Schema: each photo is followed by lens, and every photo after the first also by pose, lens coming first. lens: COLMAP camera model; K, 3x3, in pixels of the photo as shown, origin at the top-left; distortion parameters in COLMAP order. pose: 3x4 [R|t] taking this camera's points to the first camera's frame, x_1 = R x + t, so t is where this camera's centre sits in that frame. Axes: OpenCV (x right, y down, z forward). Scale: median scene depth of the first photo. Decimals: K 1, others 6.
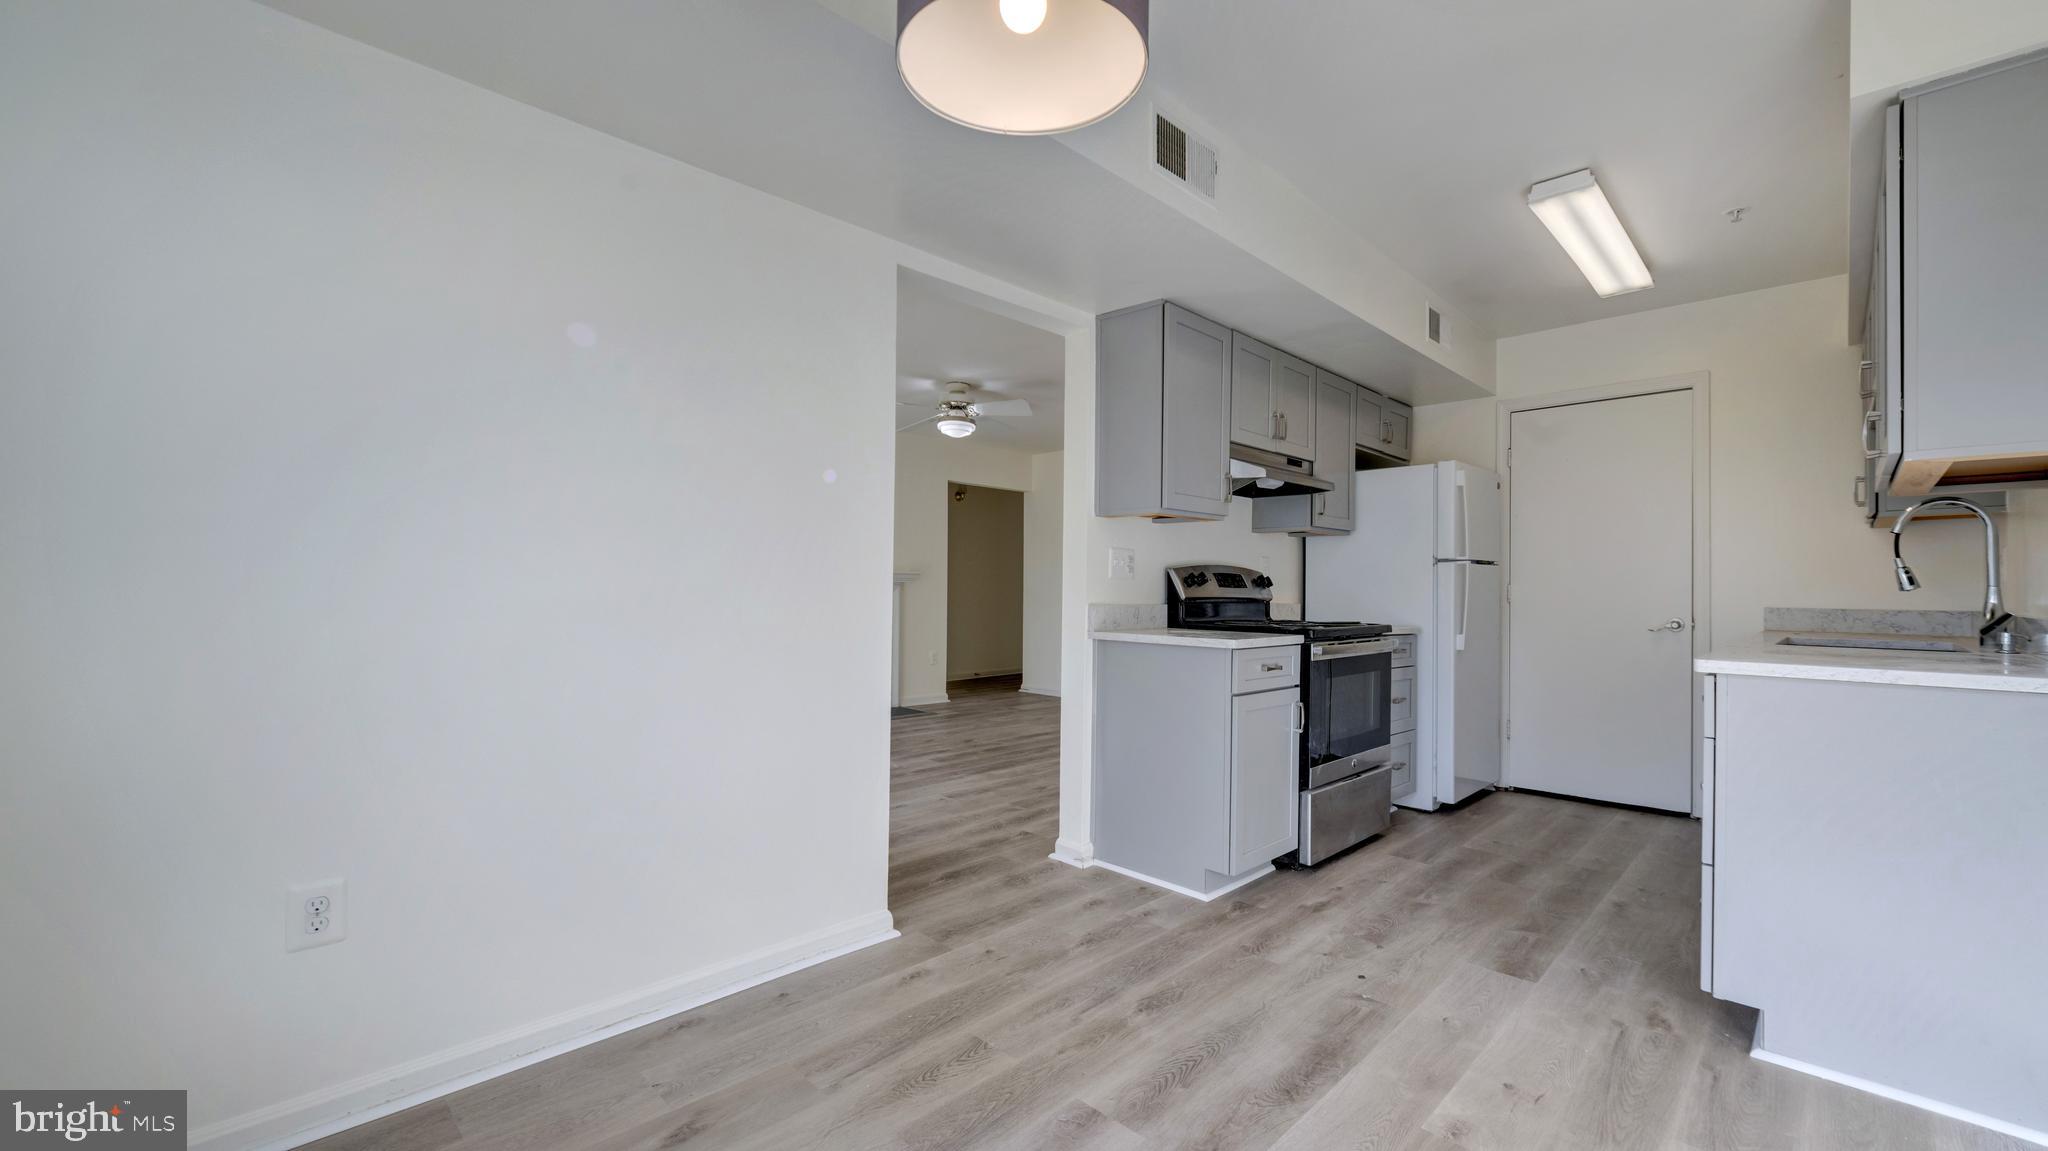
lens RADIAL K [[808.5, 0, 1027.3], [0, 808.5, 595.9], [0, 0, 1]] dist [-0.005436, -0.000112]
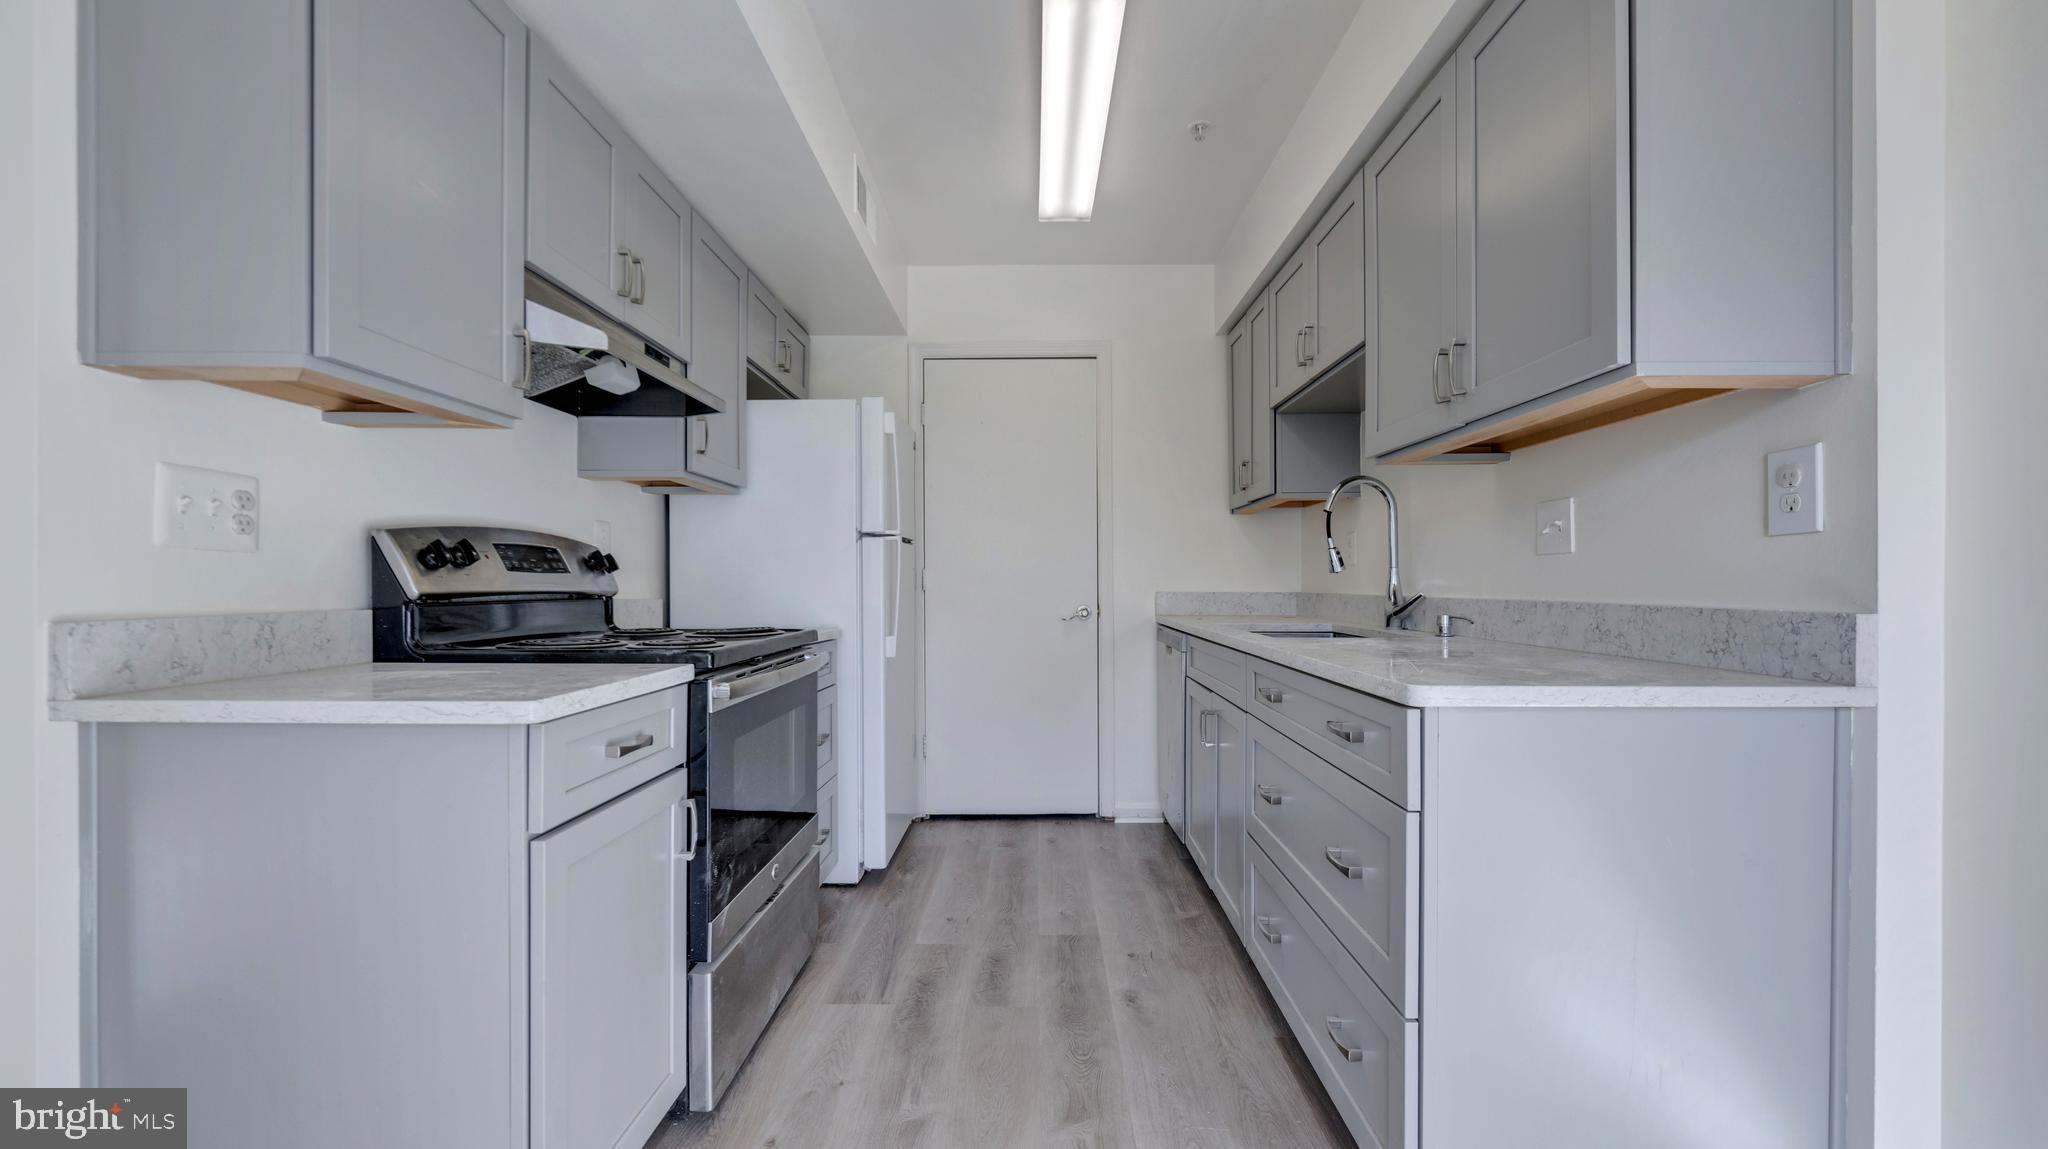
lens RADIAL K [[808.5, 0, 1016.7], [0, 808.5, 582.5], [0, 0, 1]] dist [-0.005436, -0.000112]
pose [[0.718639, -0.010338, 0.695306, 0.123403], [0.012986, 0.999915, 0.001445, -0.000764], [-0.695262, 0.007991, 0.718712, 0.446957]]
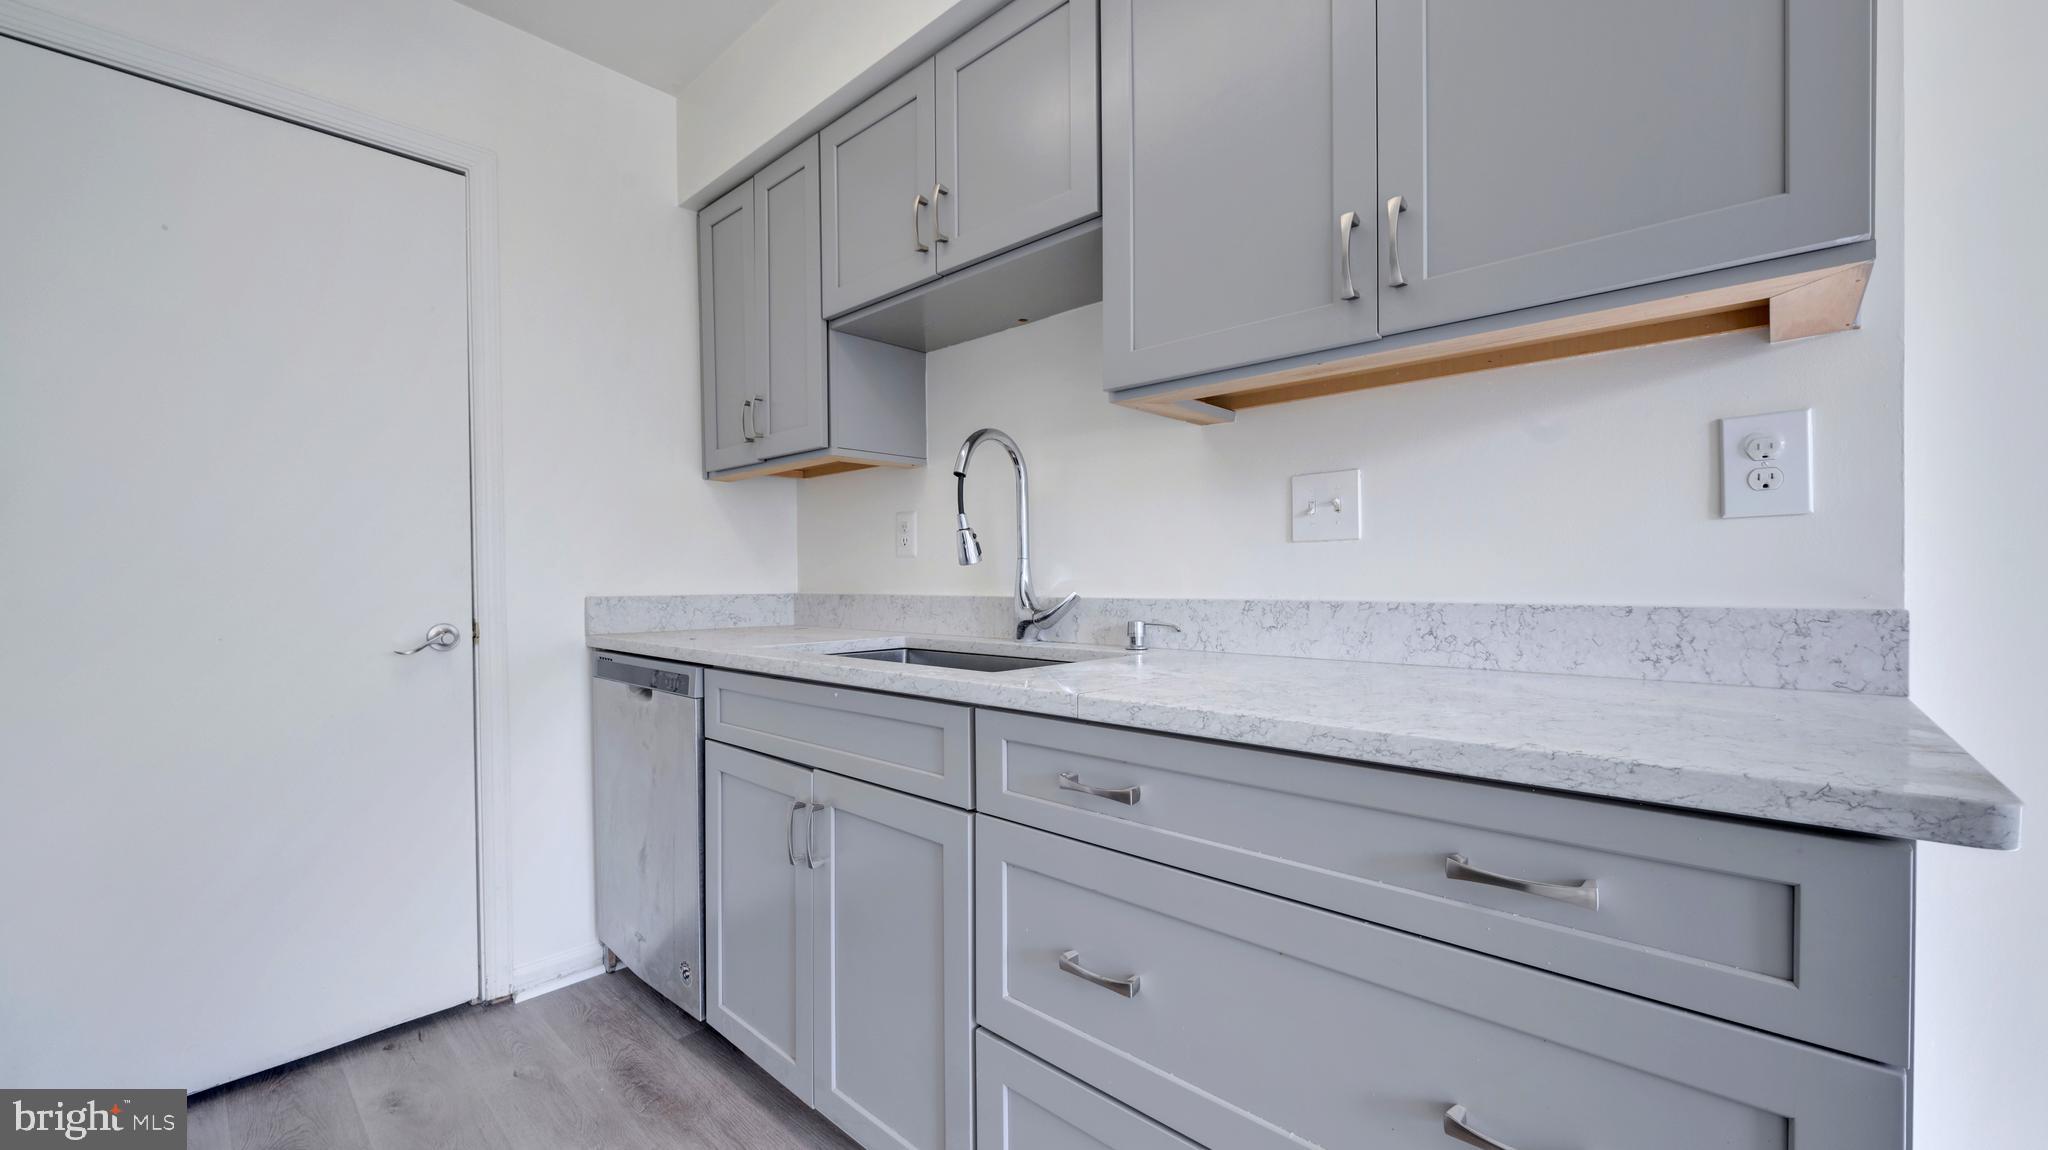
lens RADIAL K [[808.5, 0, 1031.7], [0, 808.5, 587.0], [0, 0, 1]] dist [-0.005436, -0.000112]
pose [[-0.042535, -0.017899, 0.998935, 0.337939], [0.011809, 0.999761, 0.018417, 0.000410], [-0.999025, 0.012580, -0.042314, 0.758129]]
